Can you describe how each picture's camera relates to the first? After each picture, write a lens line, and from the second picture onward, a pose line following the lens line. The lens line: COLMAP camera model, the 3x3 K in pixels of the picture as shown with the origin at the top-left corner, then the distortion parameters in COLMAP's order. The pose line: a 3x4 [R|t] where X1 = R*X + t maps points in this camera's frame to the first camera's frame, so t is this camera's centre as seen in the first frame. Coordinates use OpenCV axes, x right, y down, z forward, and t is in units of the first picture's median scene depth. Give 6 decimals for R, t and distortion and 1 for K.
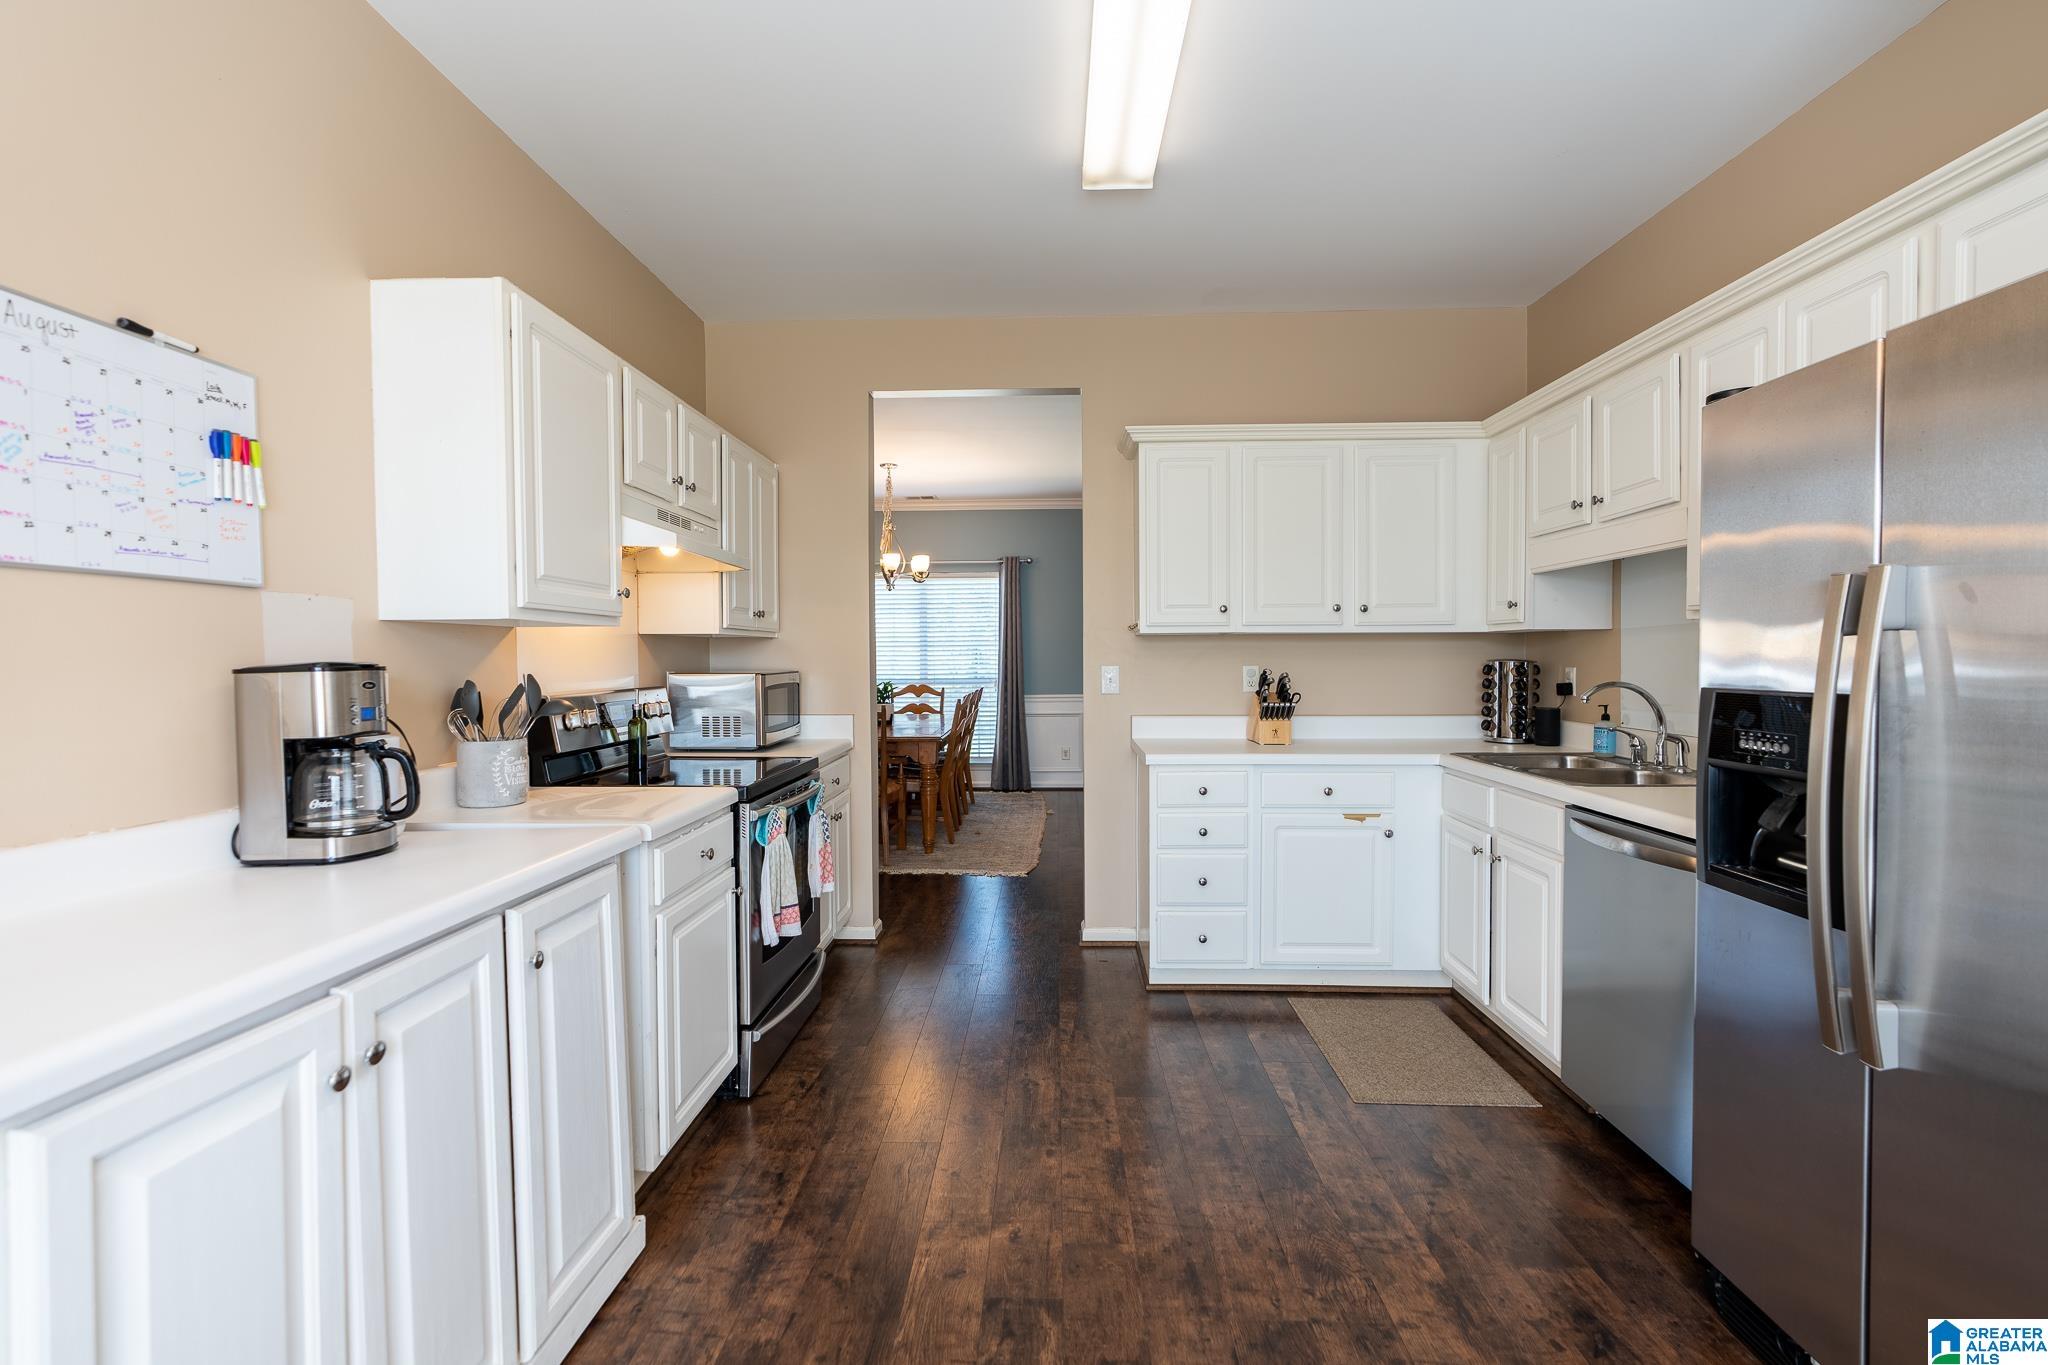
lens RADIAL K [[920.3, 0, 1019.4], [0, 920.3, 682.8], [0, 0, 1]] dist [-0.002870, 0.001933]
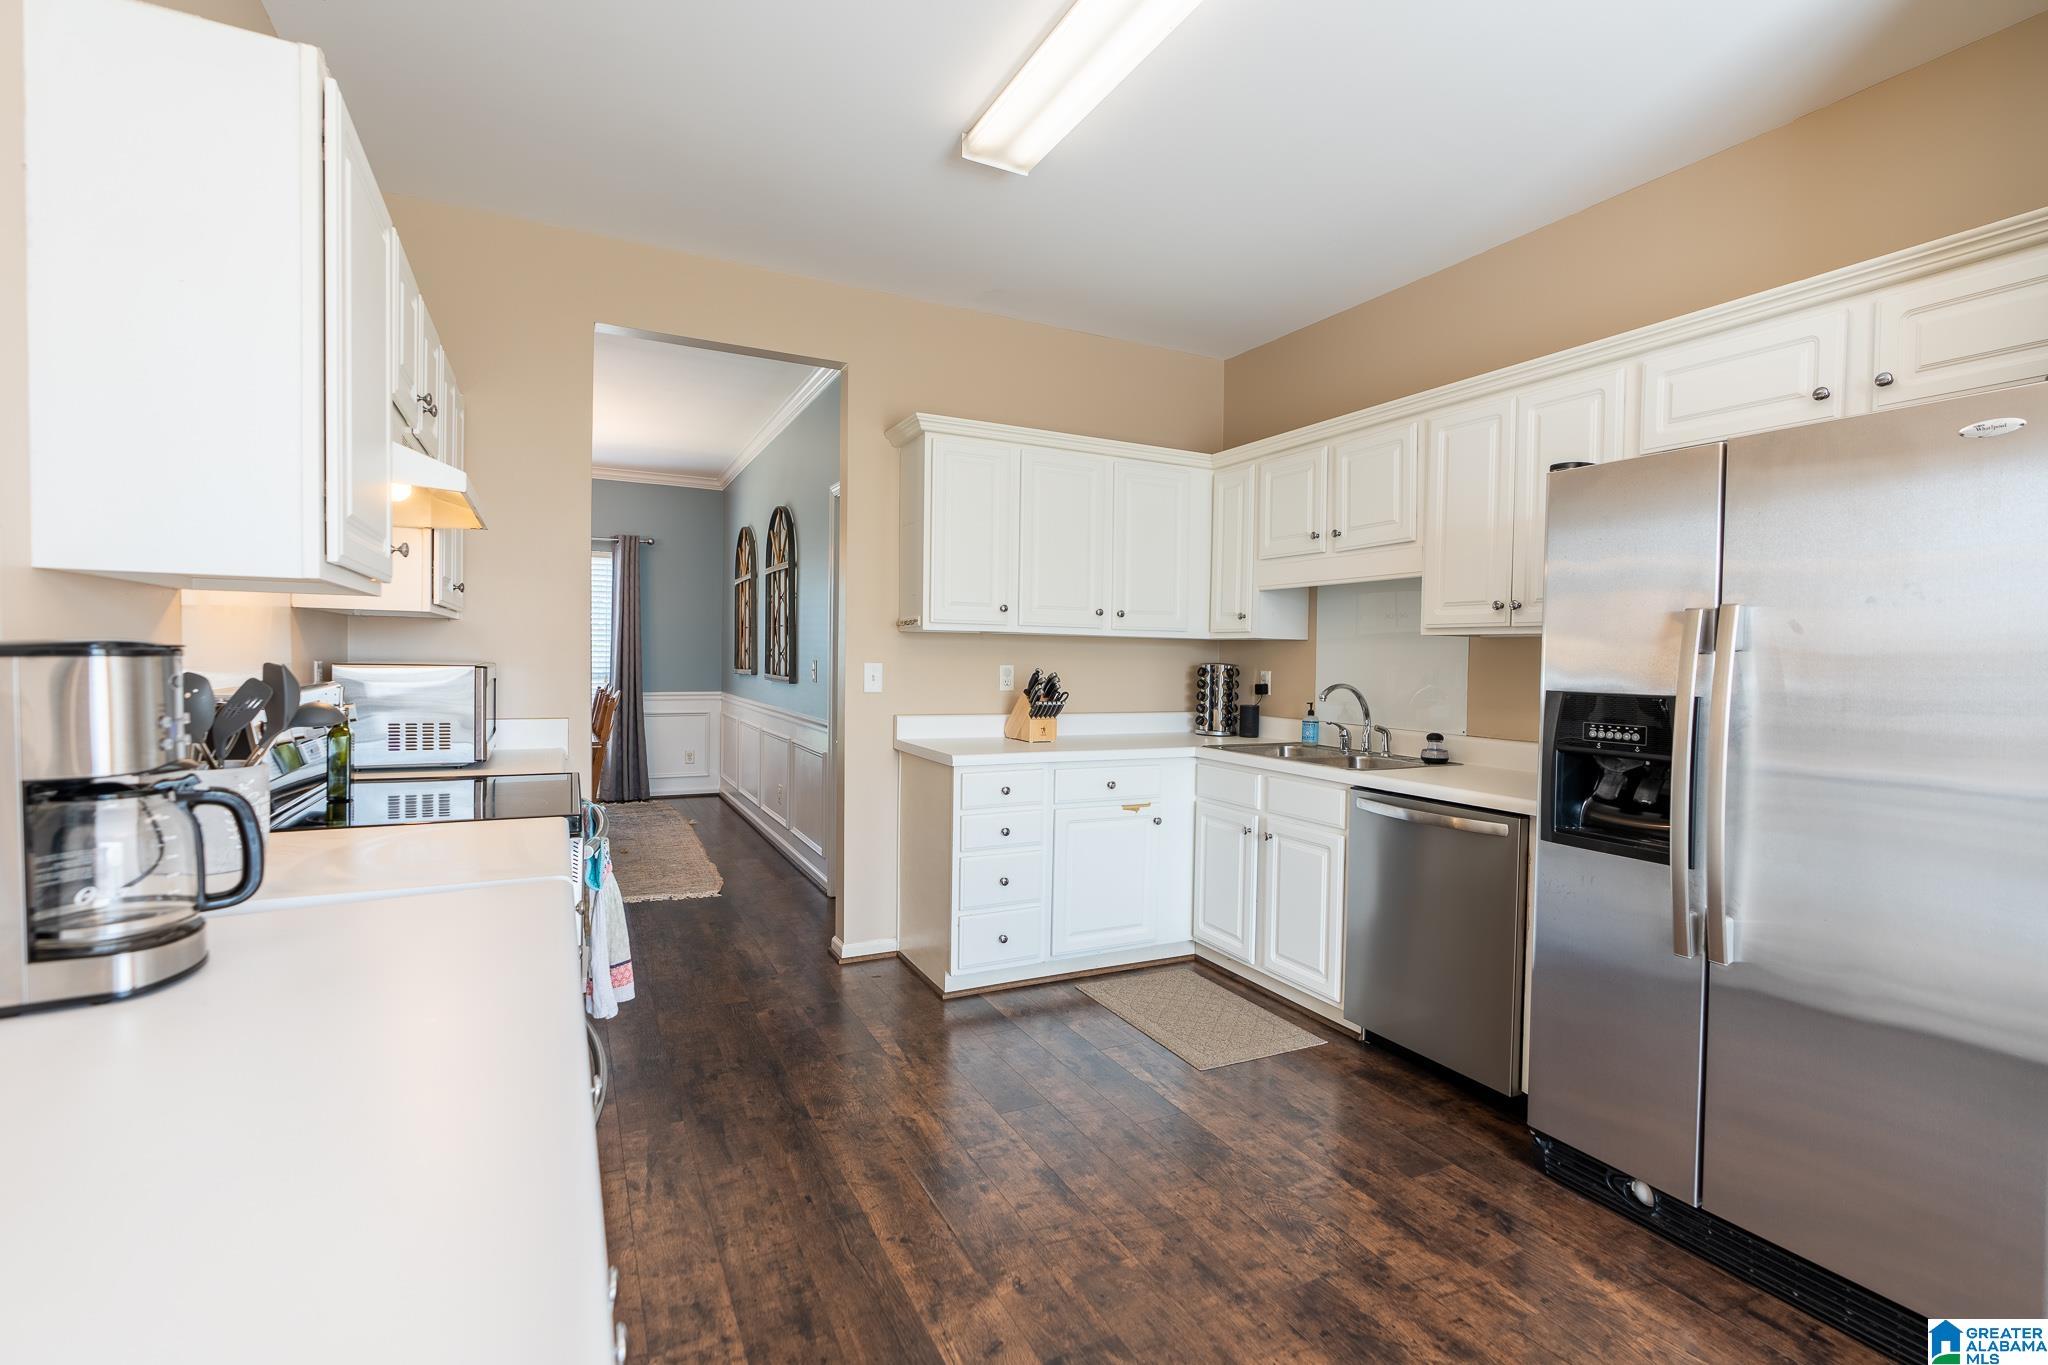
lens RADIAL K [[920.3, 0, 1021.3], [0, 920.3, 682.1], [0, 0, 1]] dist [-0.002870, 0.001933]
pose [[0.873683, 0.006335, 0.486454, -0.344763], [-0.007821, 0.999969, 0.001024, -0.001398], [-0.486432, -0.004699, 0.873706, 0.152989]]
